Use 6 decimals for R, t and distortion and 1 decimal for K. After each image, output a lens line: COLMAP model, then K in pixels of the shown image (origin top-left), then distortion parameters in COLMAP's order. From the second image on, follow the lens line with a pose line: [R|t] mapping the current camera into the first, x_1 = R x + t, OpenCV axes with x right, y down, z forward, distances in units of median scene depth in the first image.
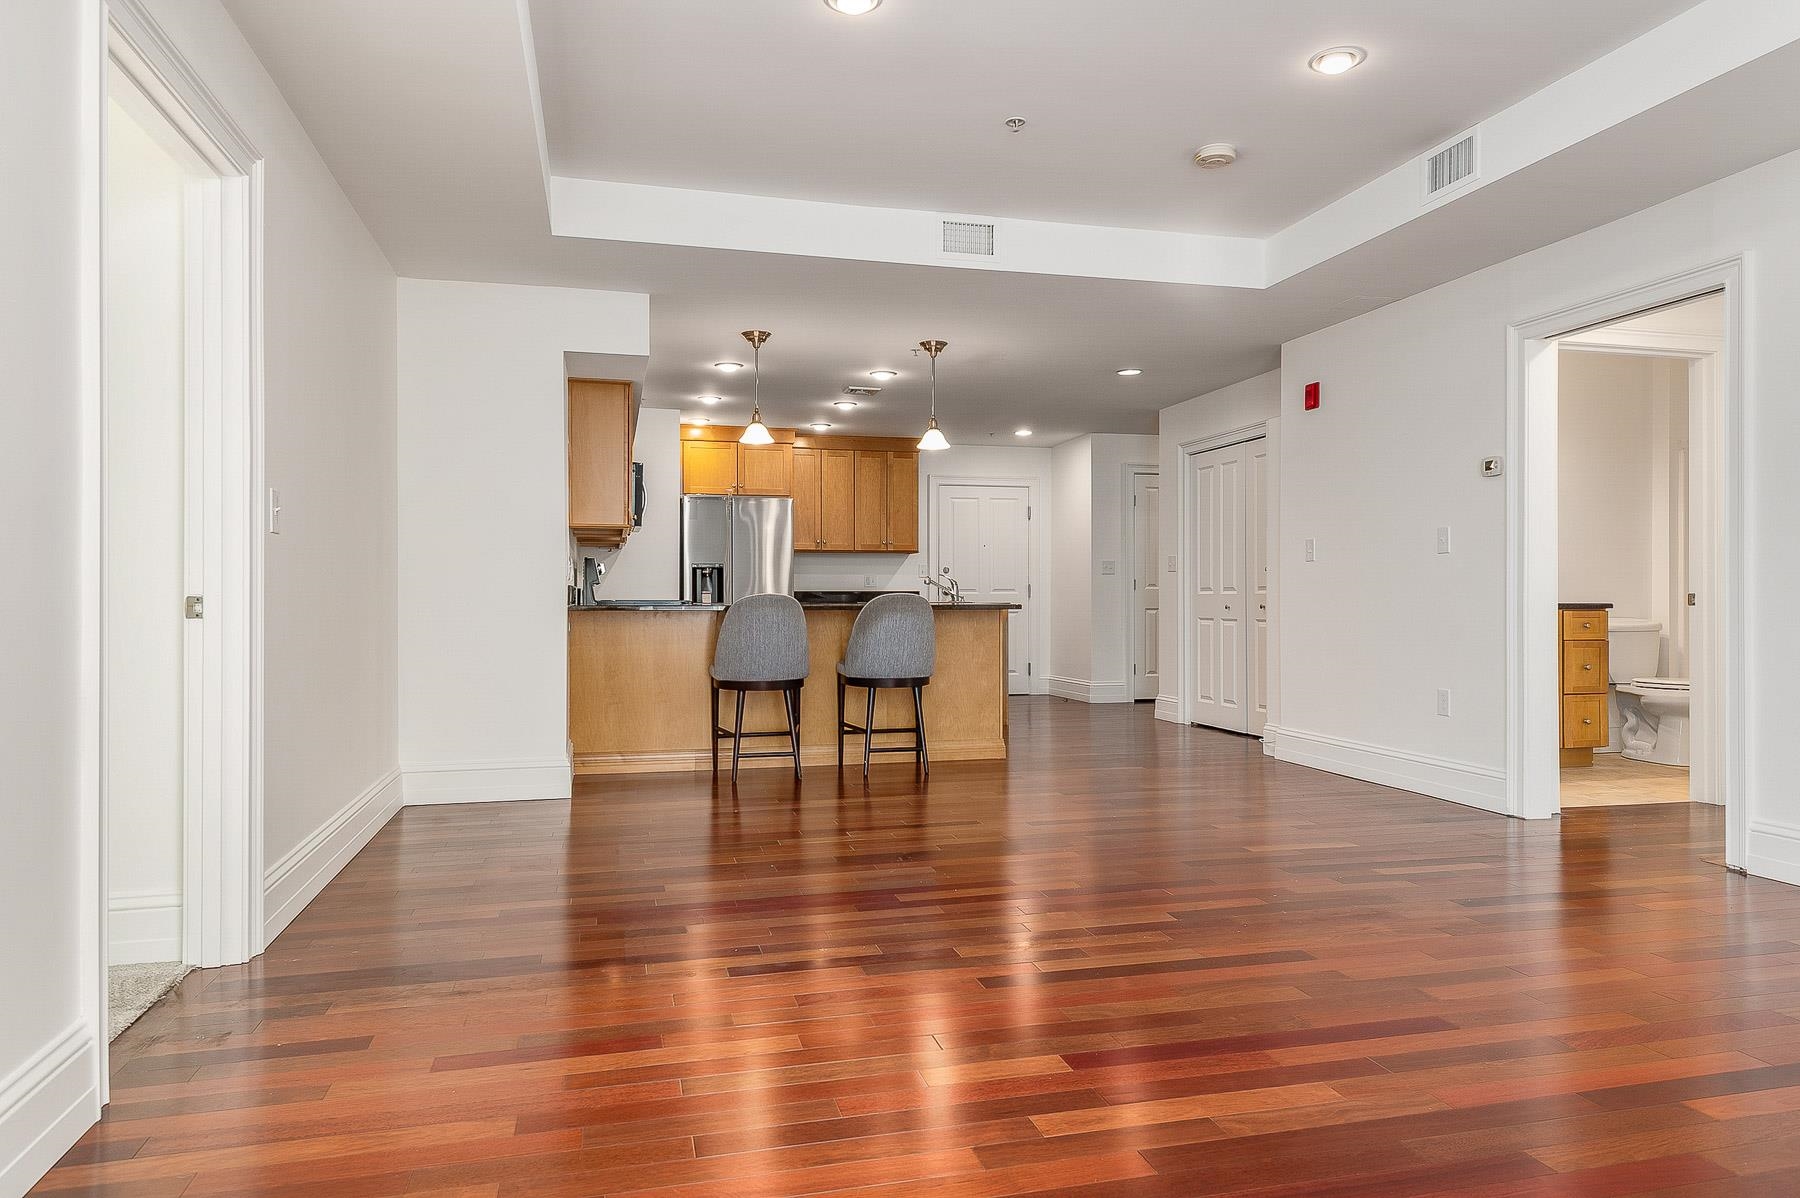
lens RADIAL K [[1124.4, 0, 900.0], [0, 1124.4, 599.0], [0, 0, 1]] dist [-0.061350, -0.000082]
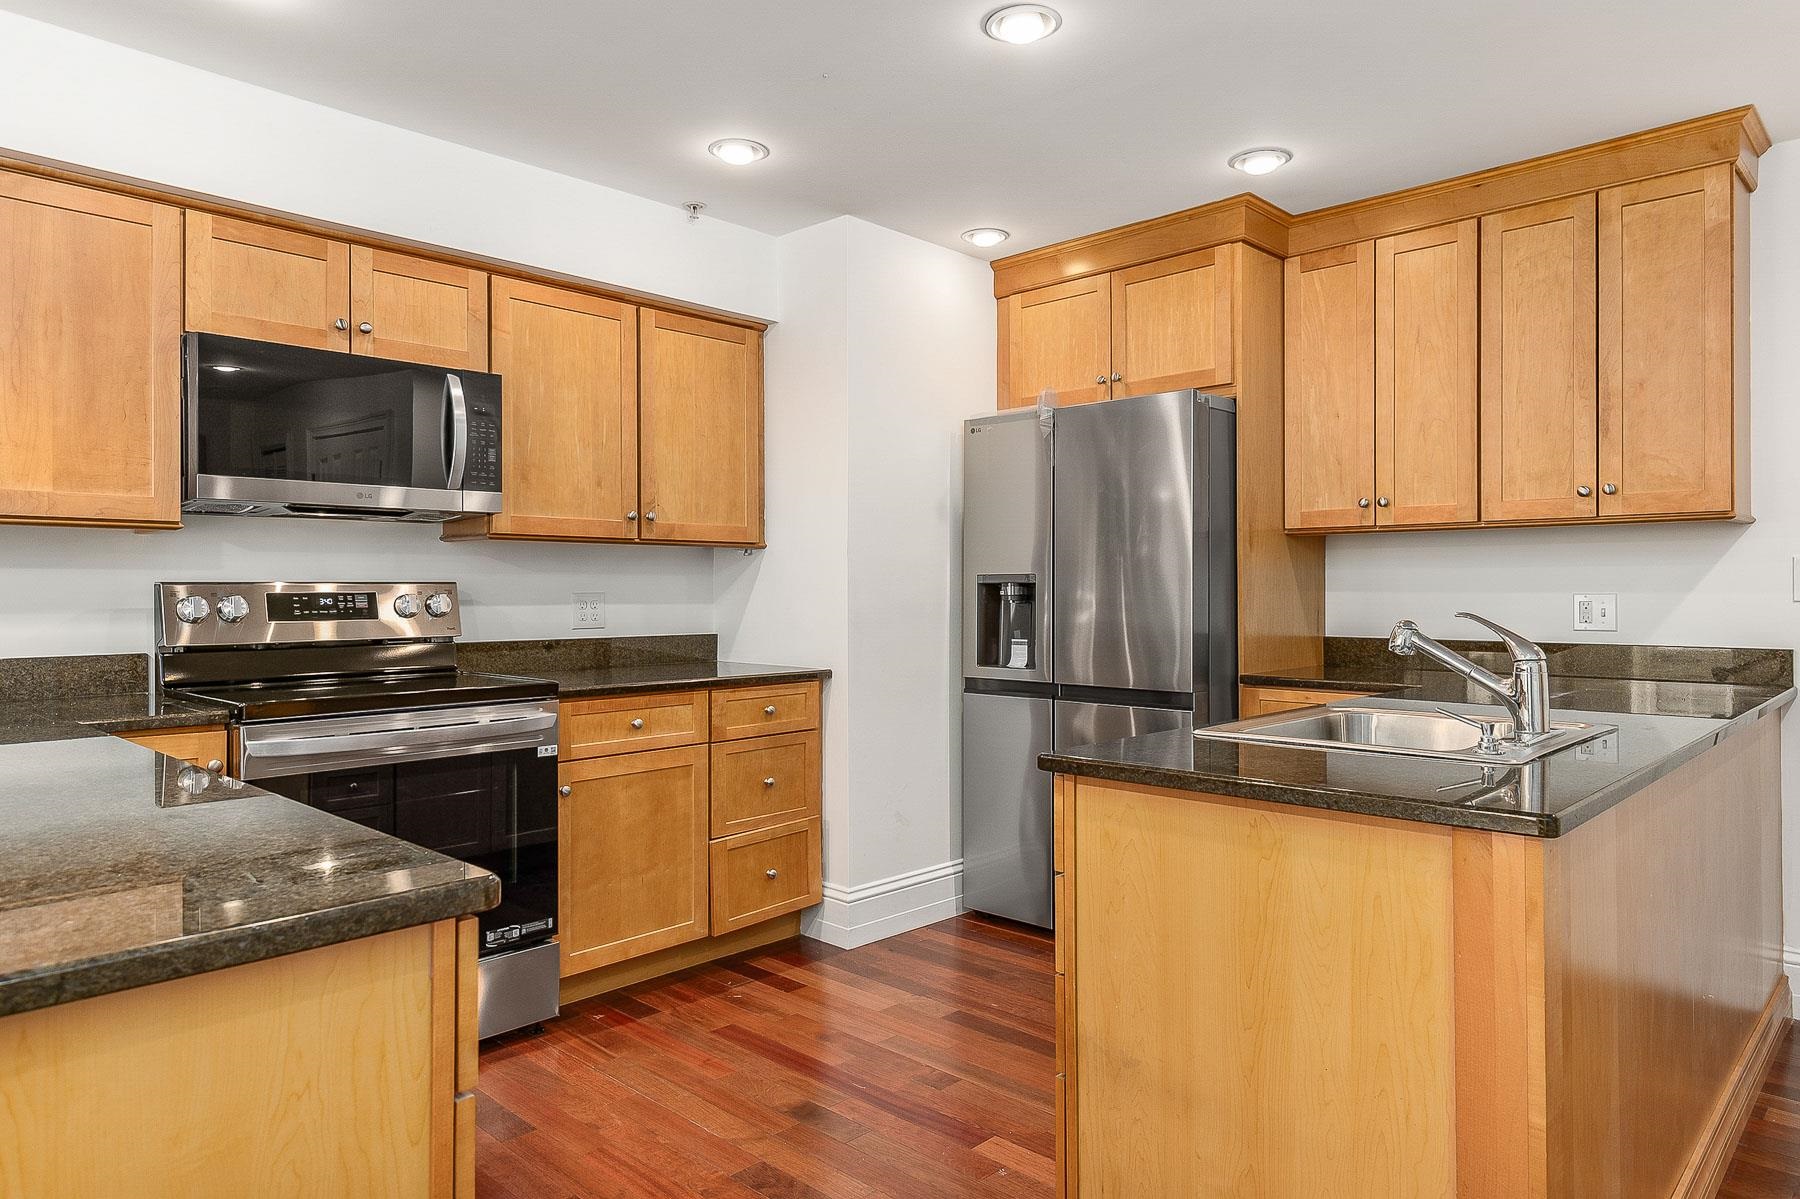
lens RADIAL K [[1127.0, 0, 900.0], [0, 1127.0, 599.5], [0, 0, 1]] dist [0.000006, -0.002786]
pose [[0.527433, 0.008300, -0.849556, 0.189785], [0.001043, 0.999945, 0.010417, -0.030102], [0.849596, -0.006381, 0.527395, 0.854066]]
